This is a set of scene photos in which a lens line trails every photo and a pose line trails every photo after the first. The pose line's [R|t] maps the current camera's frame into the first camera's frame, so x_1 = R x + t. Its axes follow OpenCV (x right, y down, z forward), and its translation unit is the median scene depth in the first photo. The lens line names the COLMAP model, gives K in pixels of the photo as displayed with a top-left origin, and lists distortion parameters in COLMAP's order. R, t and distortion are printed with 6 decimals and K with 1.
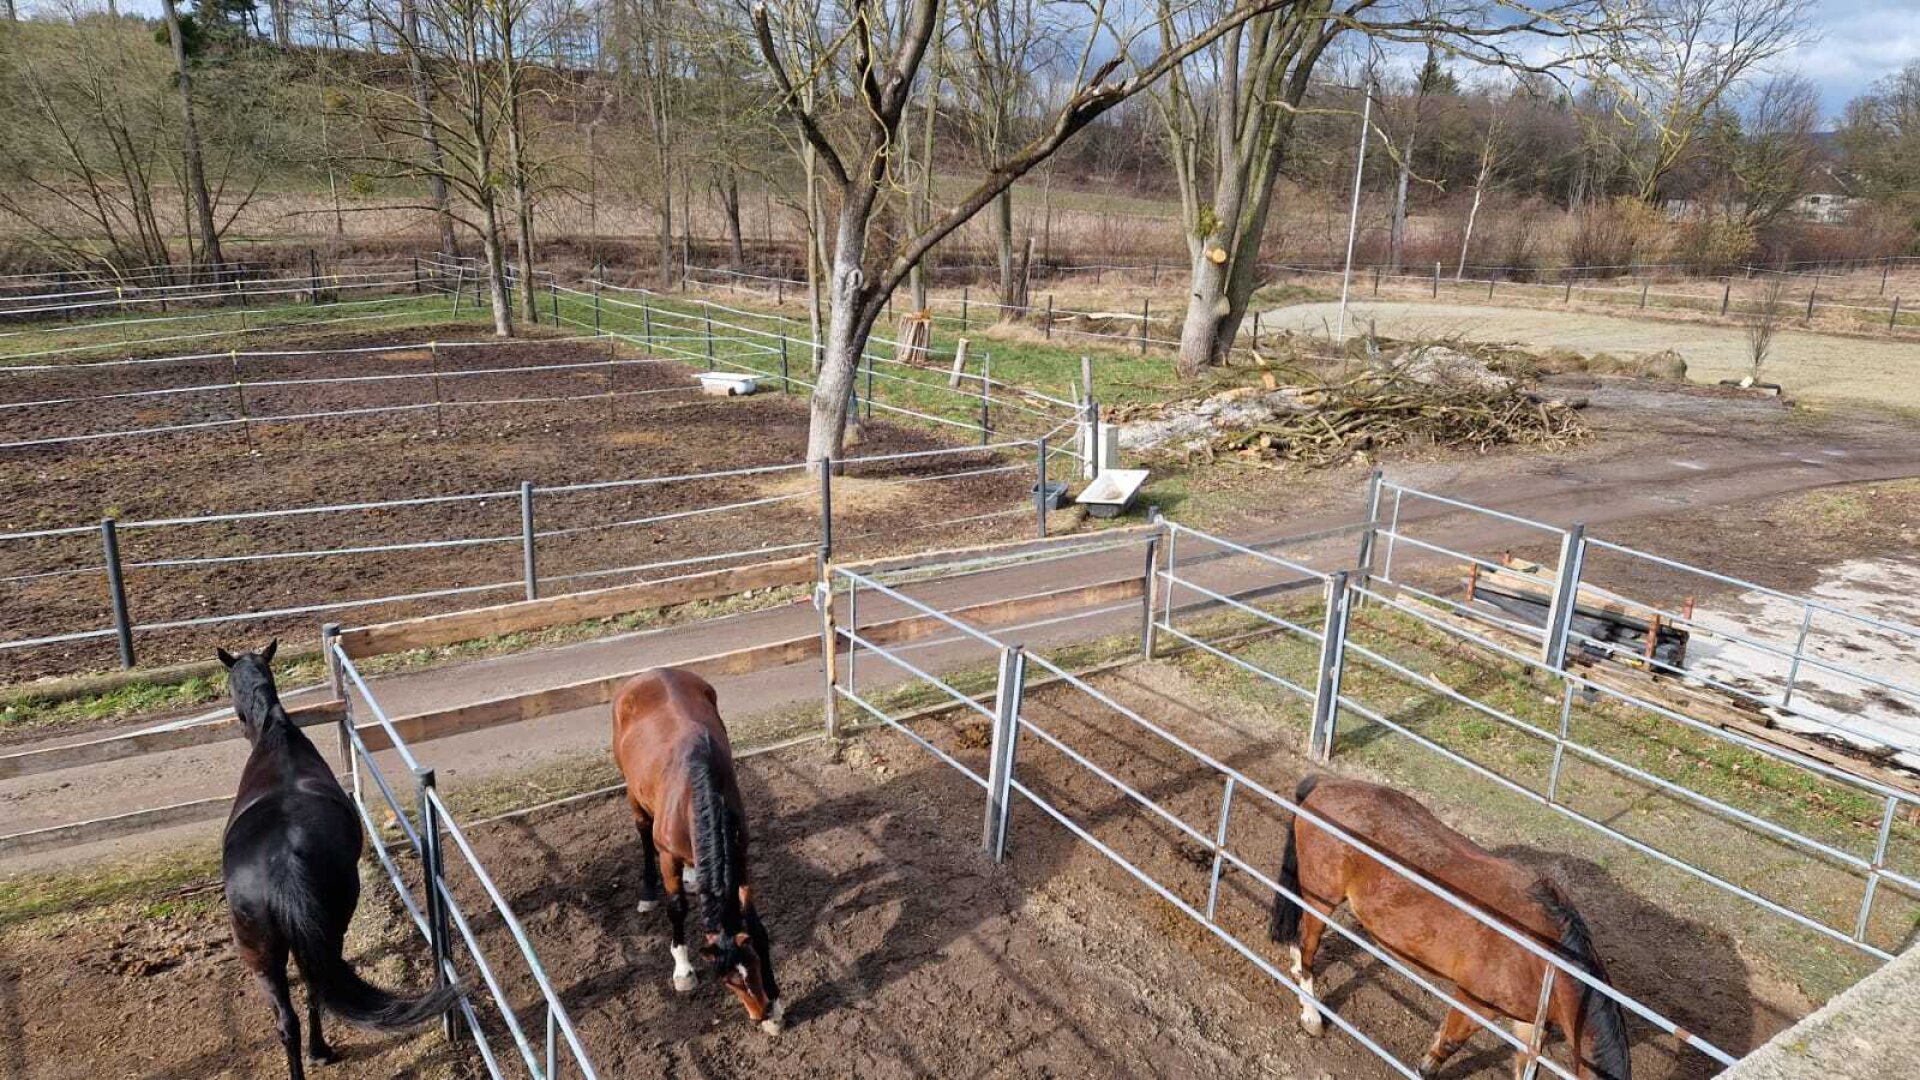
lens RADIAL K [[1269.0, 0, 974.7], [0, 1269.0, 549.7], [0, 0, 1]] dist [0.088885, -0.076706]
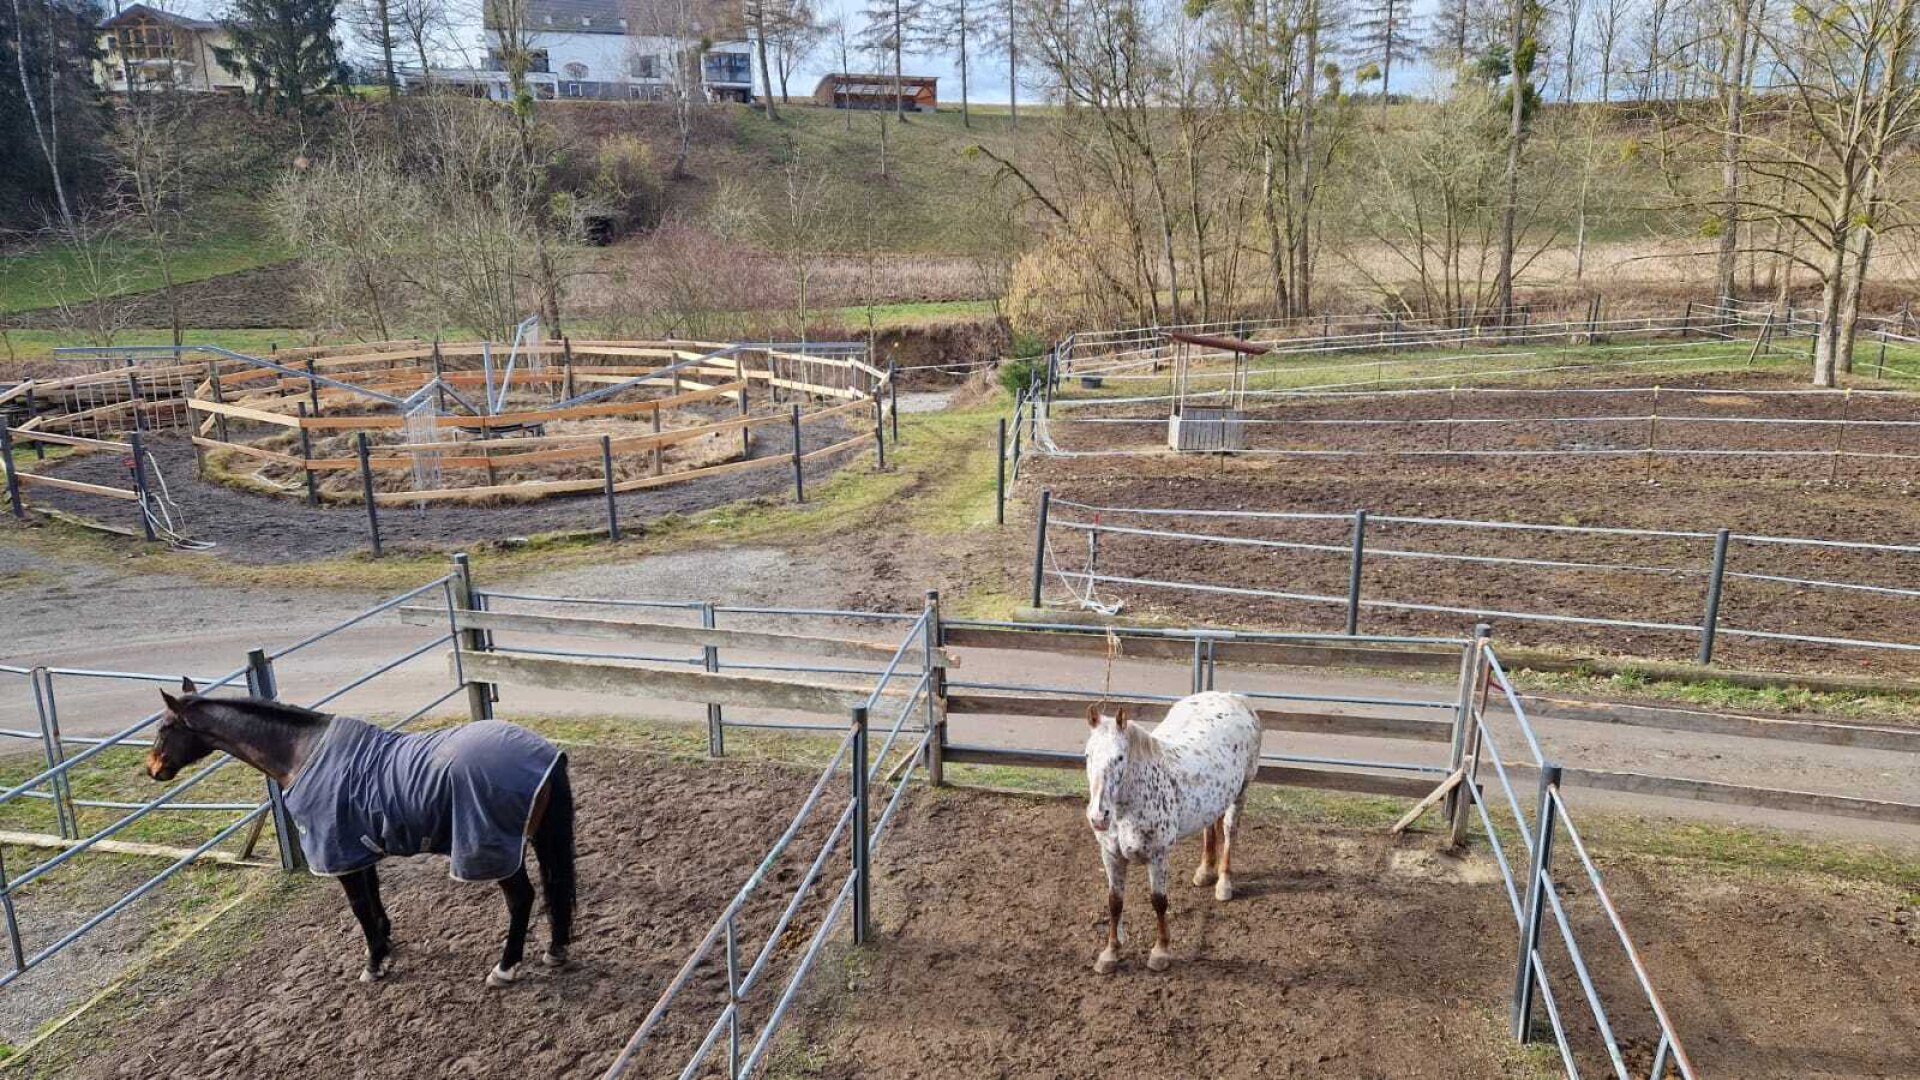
lens RADIAL K [[1268.8, 0, 967.3], [0, 1268.8, 535.1], [0, 0, 1]] dist [0.092329, -0.081209]
pose [[0.681521, 0.148446, -0.716584, -0.153958], [-0.180550, 0.983047, 0.031931, 0.031138], [0.709176, 0.107617, 0.696770, -0.116330]]
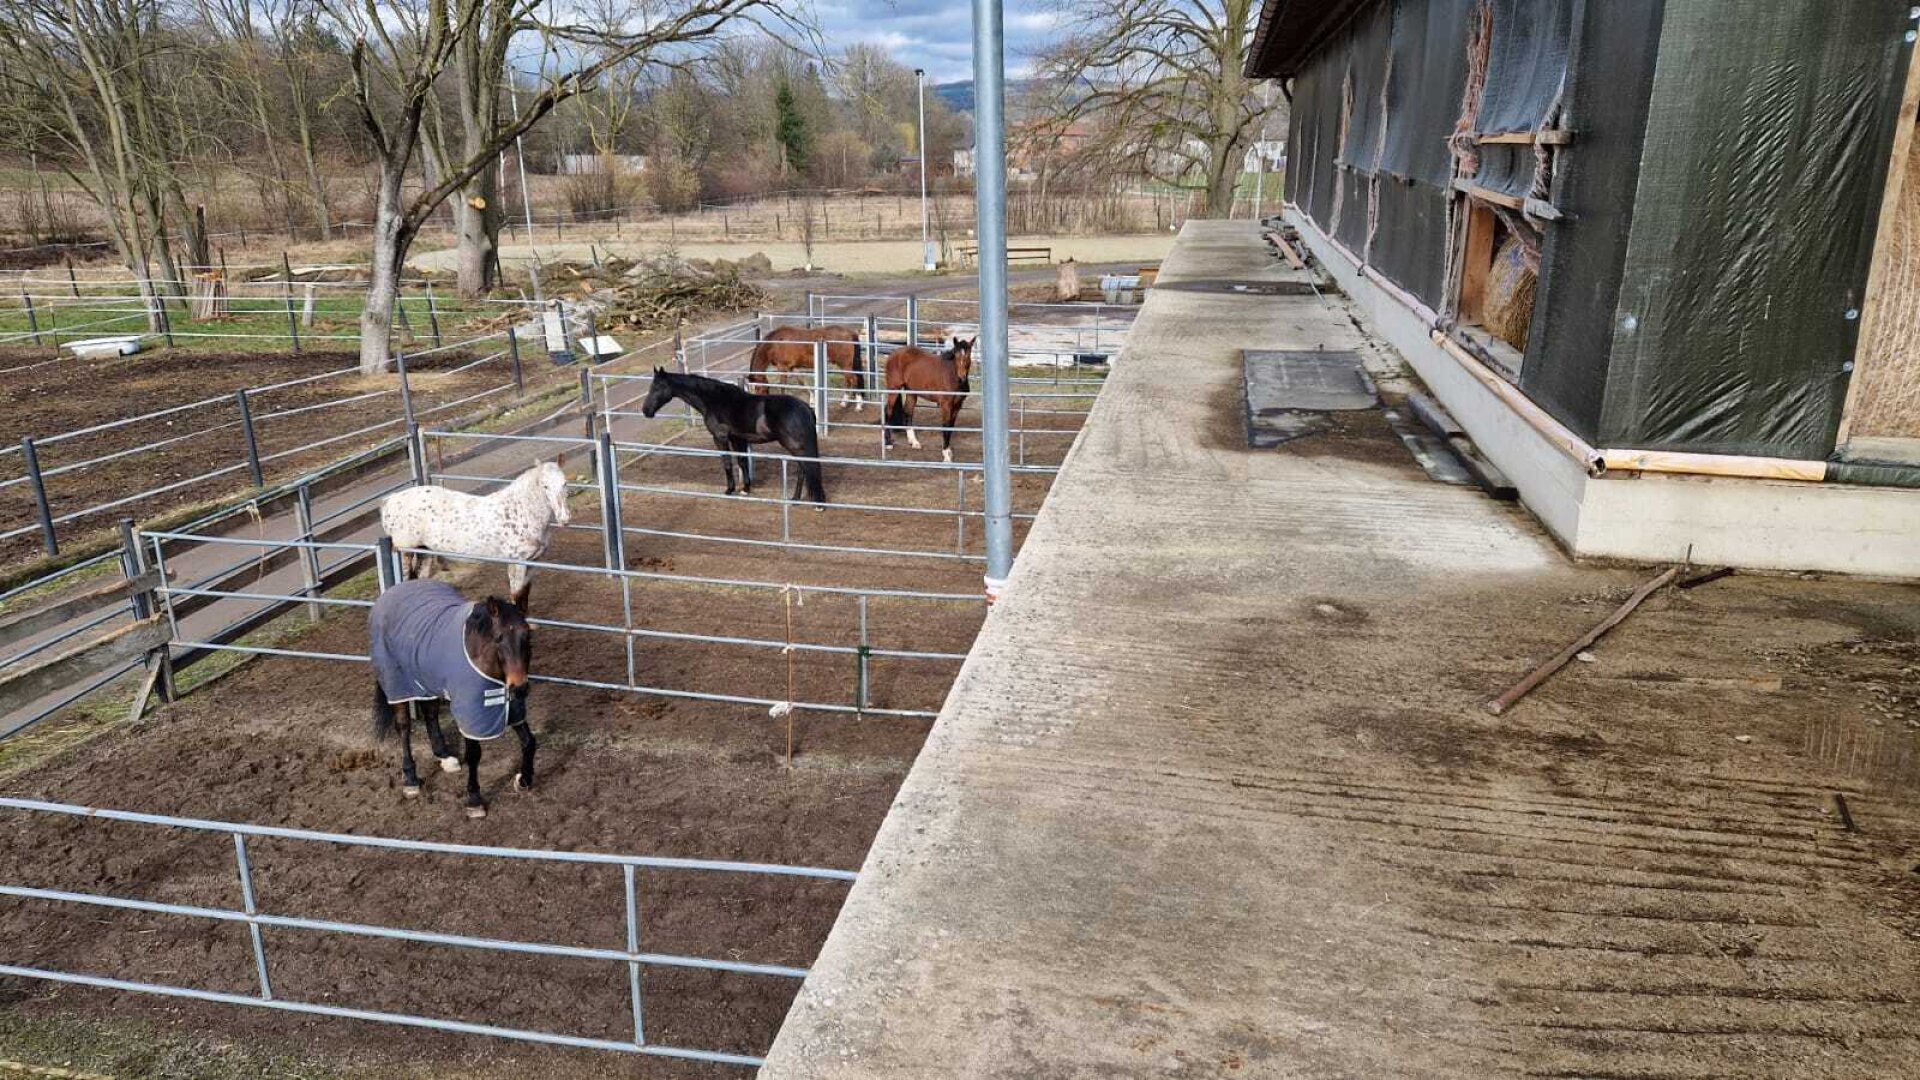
lens RADIAL K [[1269.0, 0, 952.8], [0, 1269.0, 569.7], [0, 0, 1]] dist [0.088885, -0.076706]
pose [[0.709008, -0.258391, 0.656157, -0.562973], [0.230093, 0.964296, 0.131109, 0.089302], [-0.666607, 0.058020, 0.743148, -0.357425]]
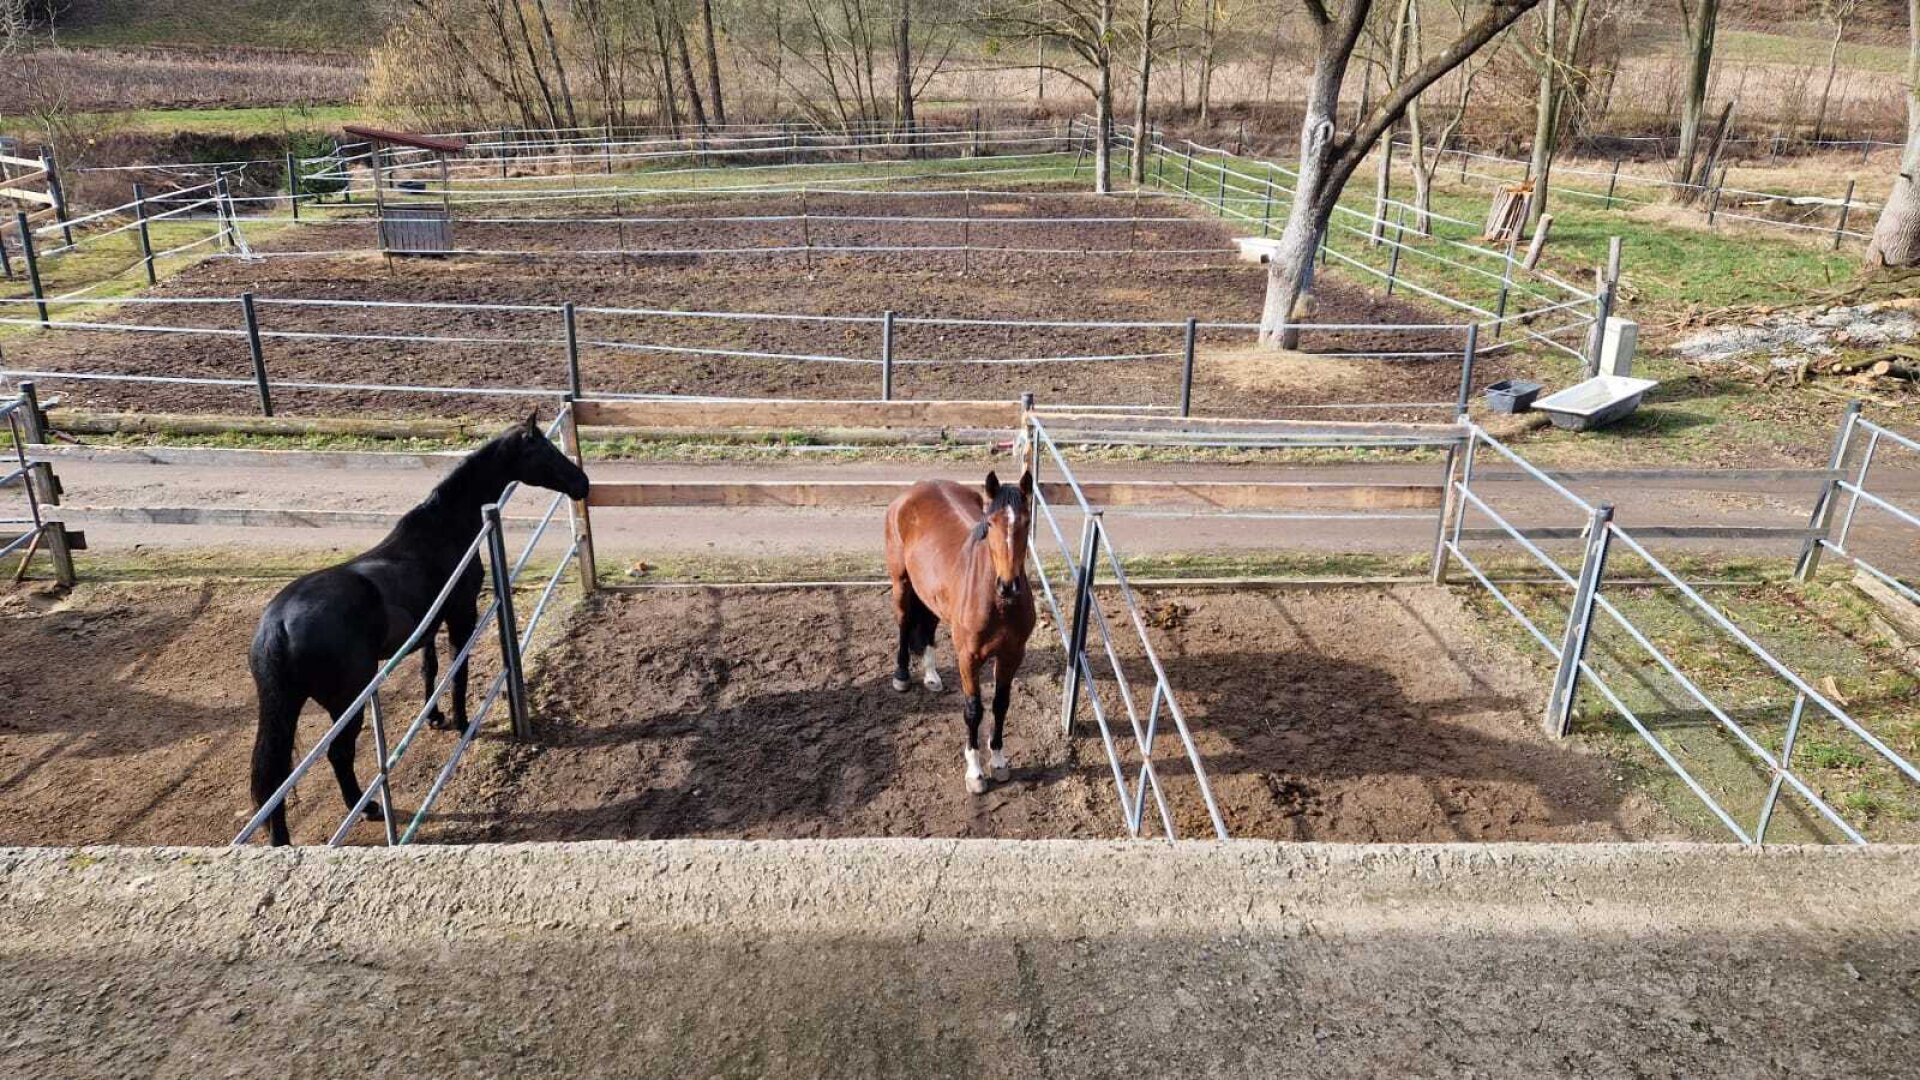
lens RADIAL K [[1268.8, 0, 974.5], [0, 1268.8, 529.9], [0, 0, 1]] dist [0.092329, -0.081209]
pose [[0.856338, 0.178639, -0.484534, 0.153959], [-0.140529, 0.983466, 0.114222, -0.001990], [0.496927, -0.029721, 0.867283, 0.055096]]
